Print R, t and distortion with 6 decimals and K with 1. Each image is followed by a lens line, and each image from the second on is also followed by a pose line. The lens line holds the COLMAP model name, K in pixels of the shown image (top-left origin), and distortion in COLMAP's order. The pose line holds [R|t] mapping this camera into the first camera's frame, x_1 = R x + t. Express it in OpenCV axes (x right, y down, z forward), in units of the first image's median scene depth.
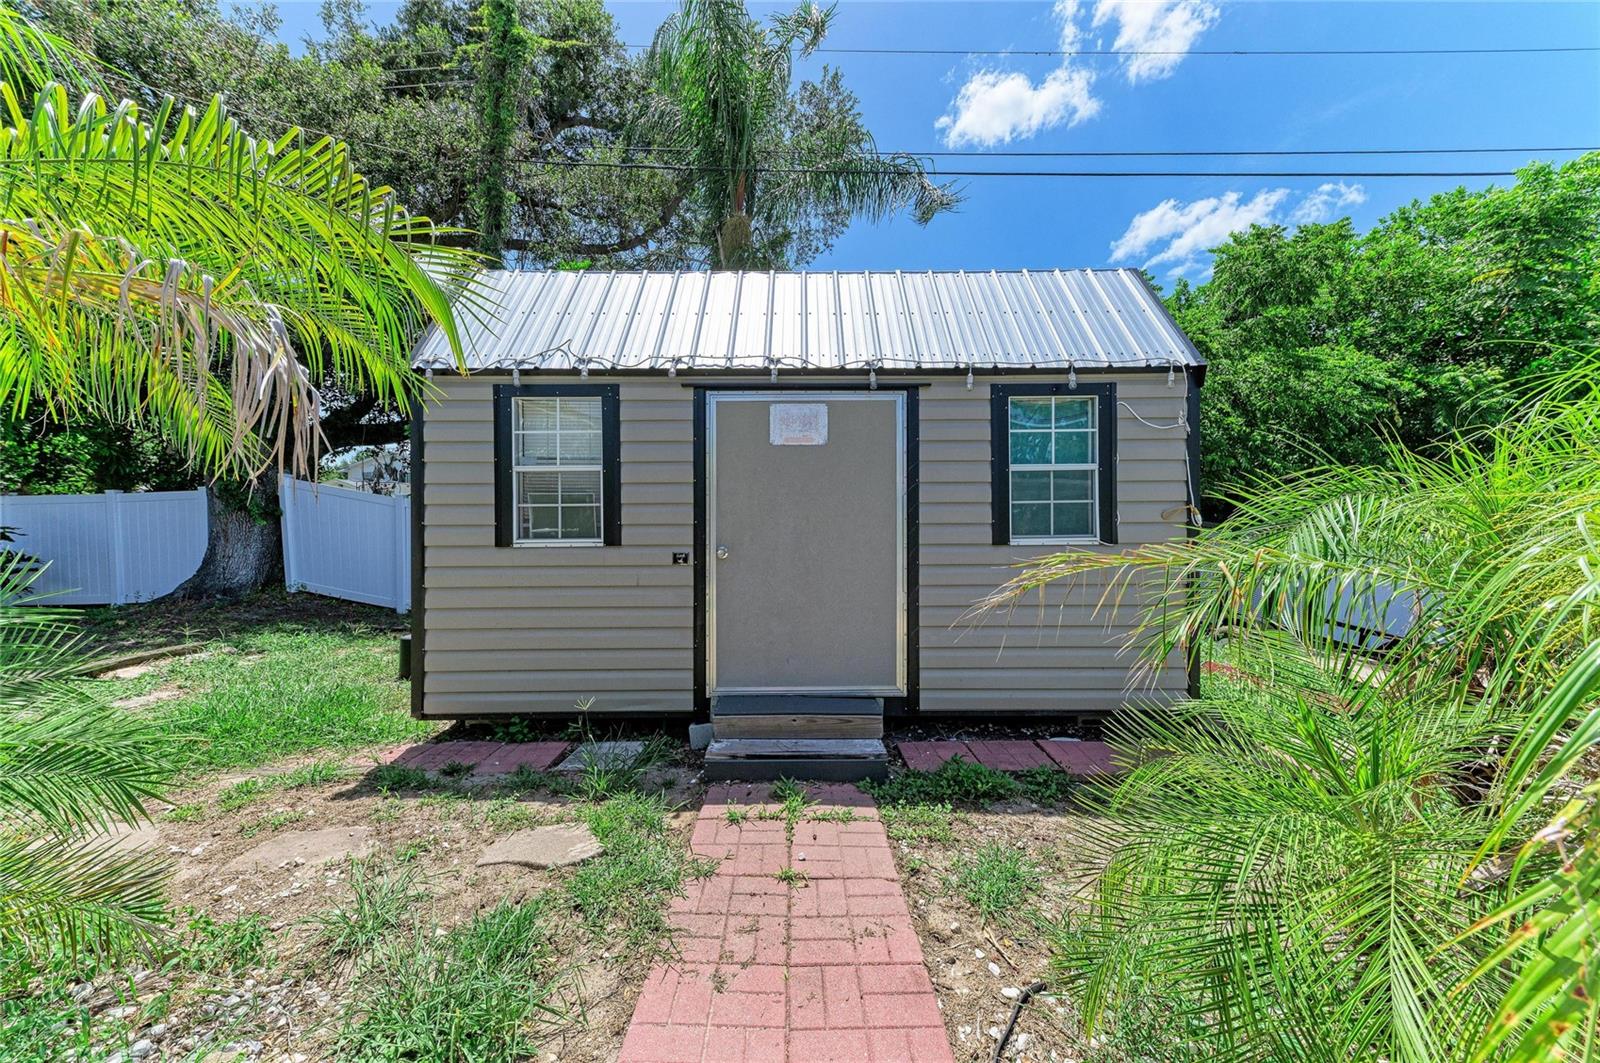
lens RADIAL K [[542.7, 0, 797.6], [0, 542.7, 535.7], [0, 0, 1]] dist [0.011421, -0.000720]
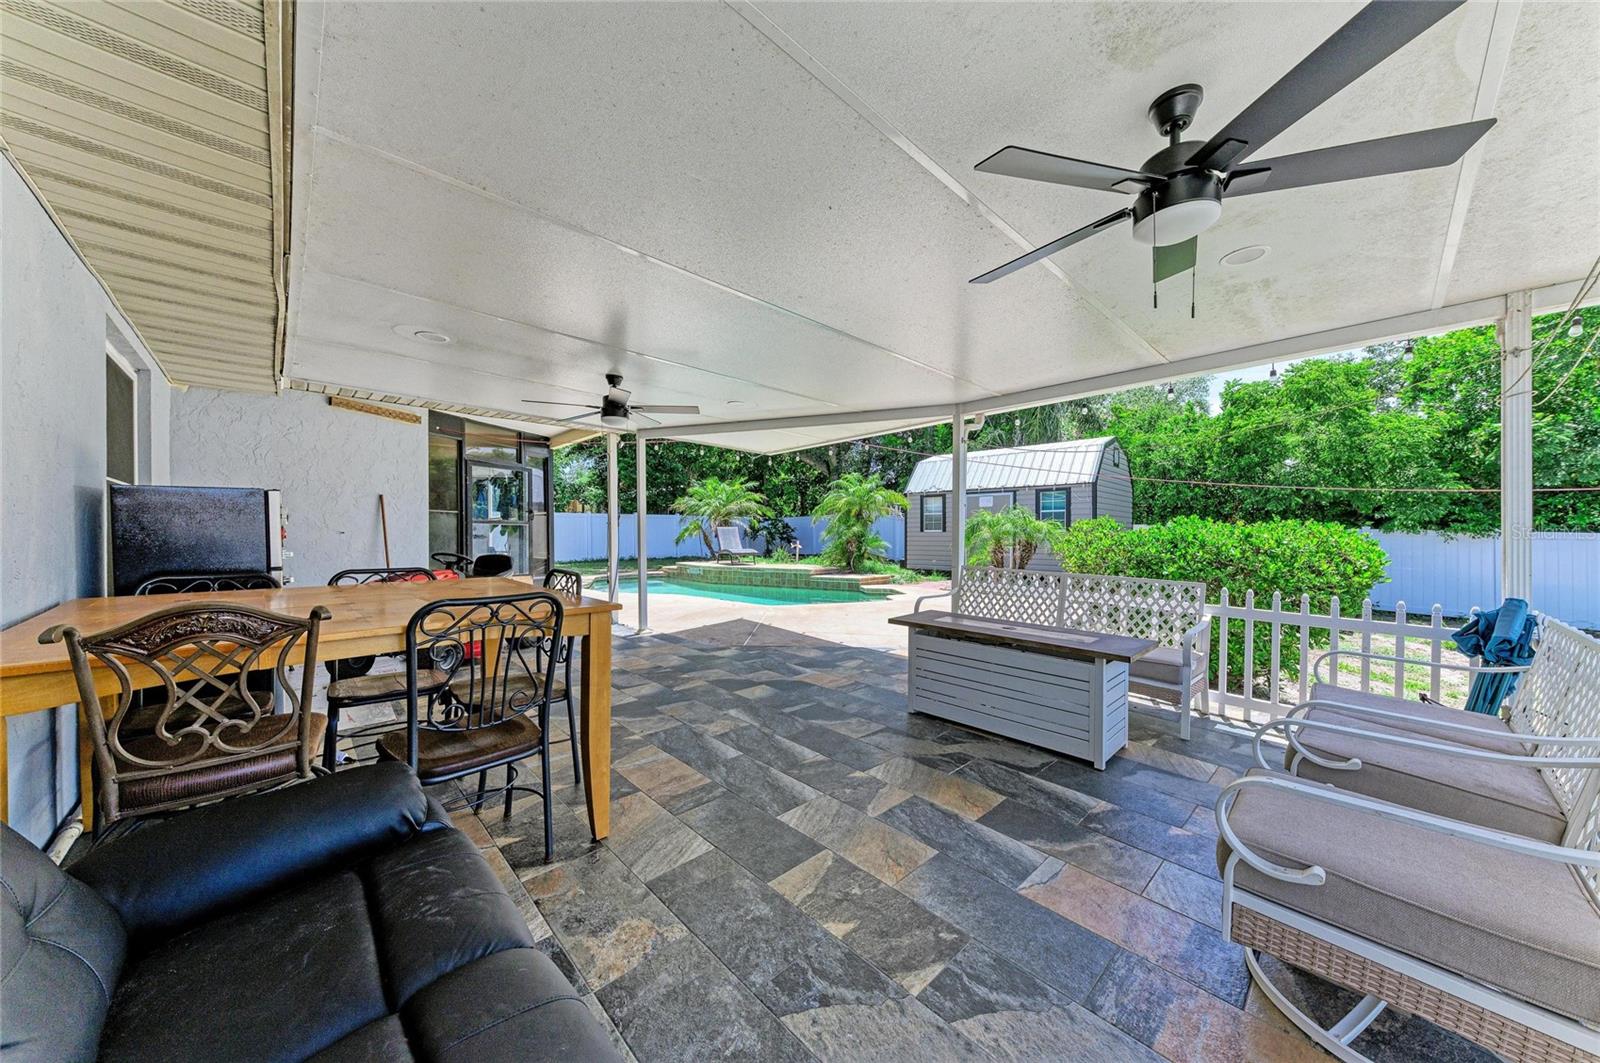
lens RADIAL K [[542.7, 0, 795.4], [0, 542.7, 532.6], [0, 0, 1]] dist [0.011421, -0.000720]
pose [[0.707653, 0.005473, -0.706539, 1.859452], [-0.008776, 0.999961, -0.001043, 0.042366], [0.706506, 0.006939, 0.707674, -2.866678]]
